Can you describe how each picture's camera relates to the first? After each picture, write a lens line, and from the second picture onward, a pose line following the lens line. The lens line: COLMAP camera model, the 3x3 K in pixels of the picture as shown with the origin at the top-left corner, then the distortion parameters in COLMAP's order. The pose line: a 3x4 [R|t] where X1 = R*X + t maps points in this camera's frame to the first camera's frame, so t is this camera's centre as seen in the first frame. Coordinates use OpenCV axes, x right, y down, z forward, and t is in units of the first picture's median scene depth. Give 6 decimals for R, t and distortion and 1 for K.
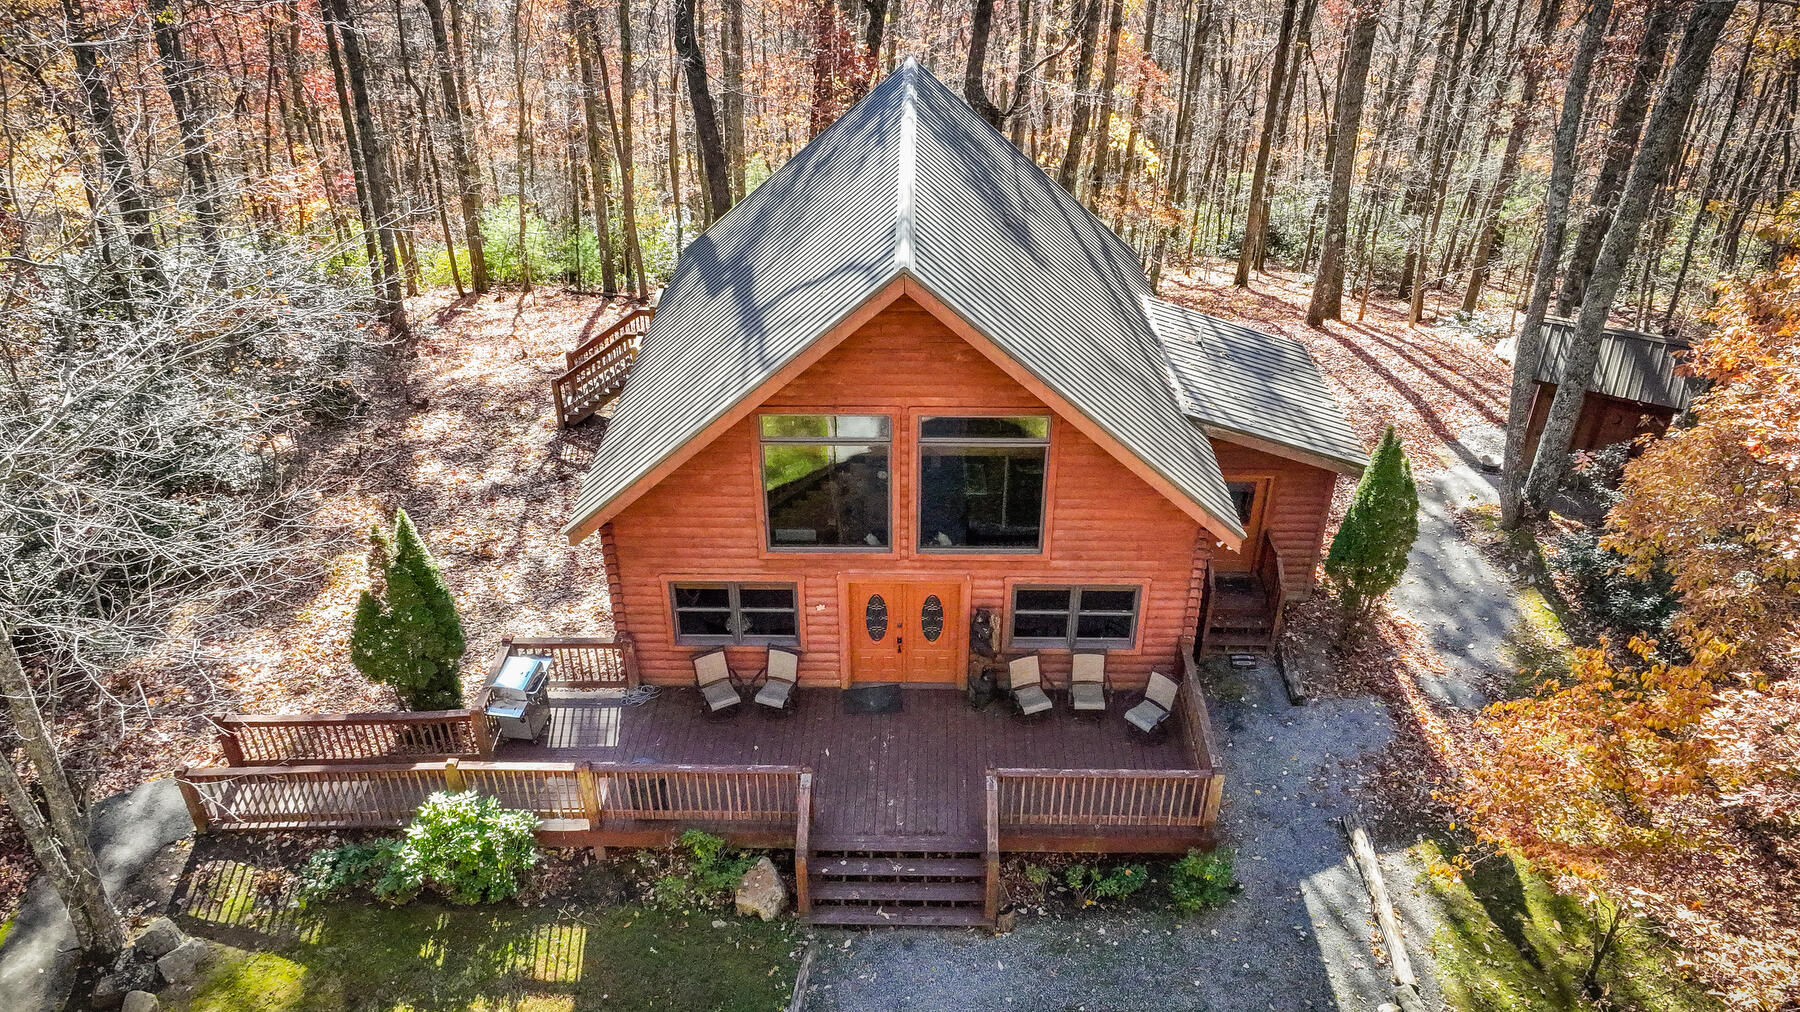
lens RADIAL K [[1252.2, 0, 900.0], [0, 1252.2, 506.0], [0, 0, 1]] dist [0.003065, 0.004251]
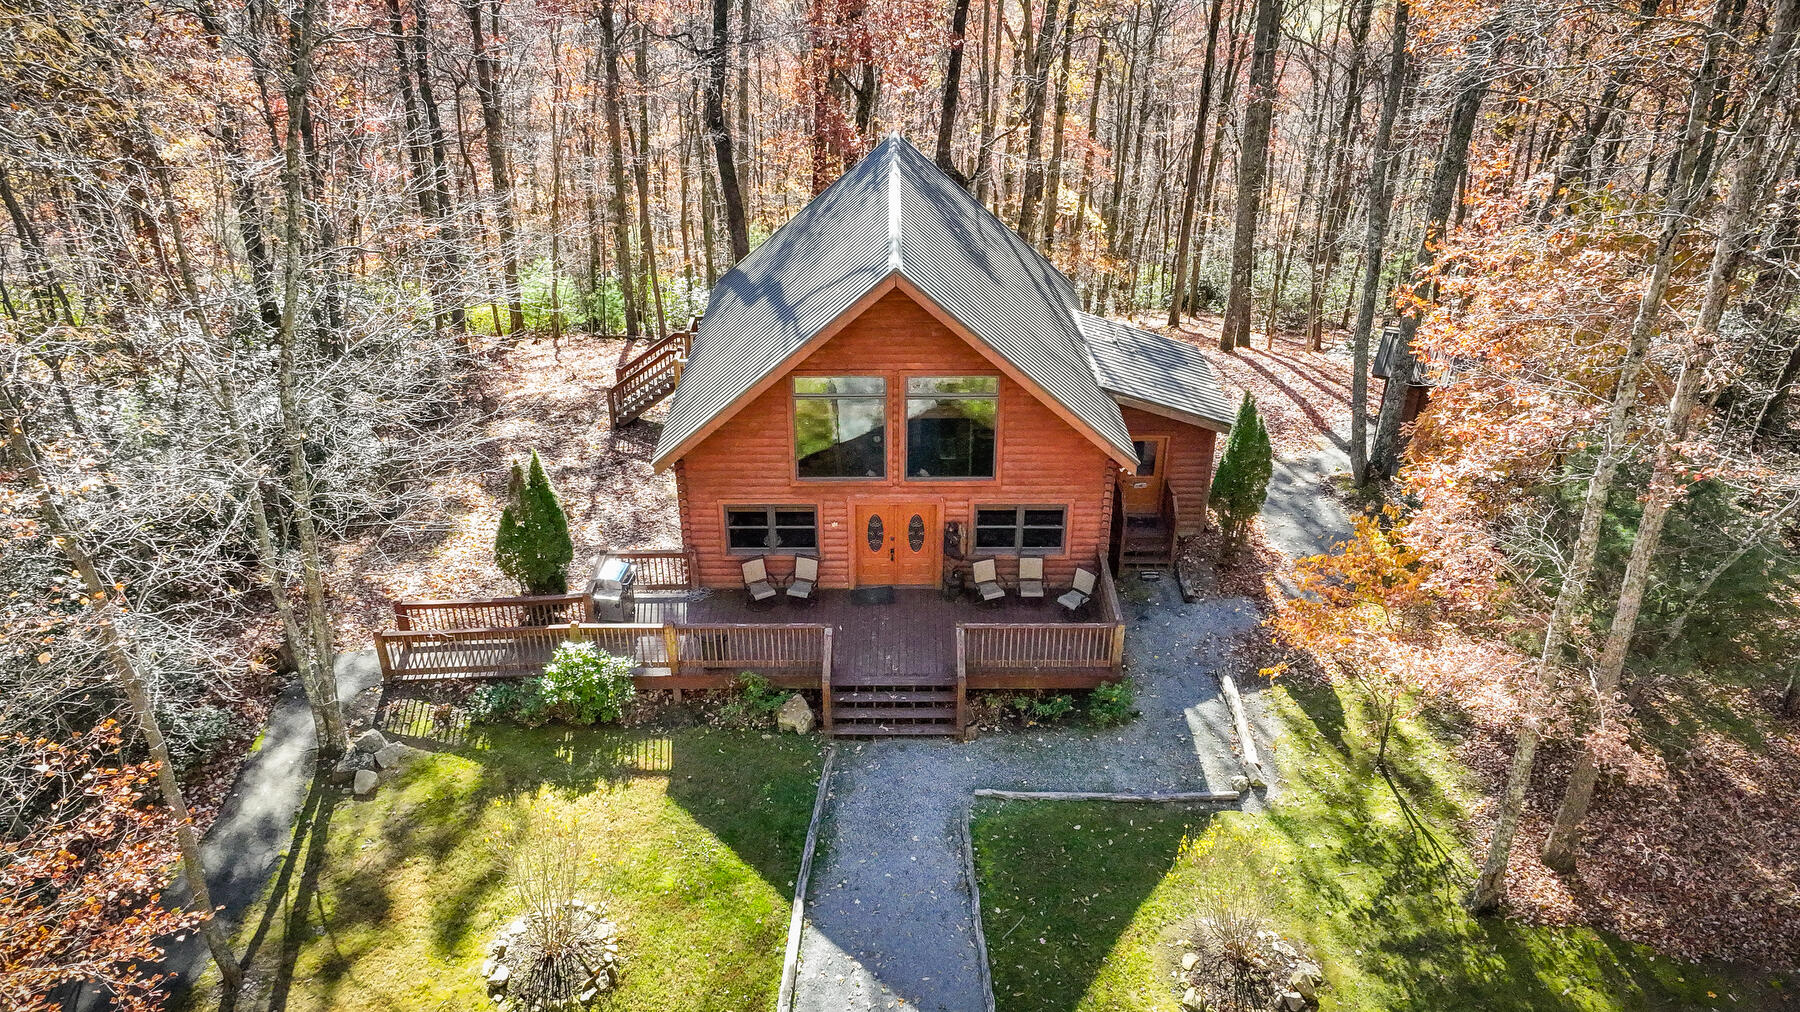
lens RADIAL K [[1252.2, 0, 900.0], [0, 1252.2, 506.0], [0, 0, 1]] dist [0.003065, 0.004251]
pose [[0.999784, -0.008990, 0.018736, -0.017423], [0.010127, 0.998053, -0.061546, 0.145630], [-0.018147, 0.061722, 0.997928, -0.365185]]
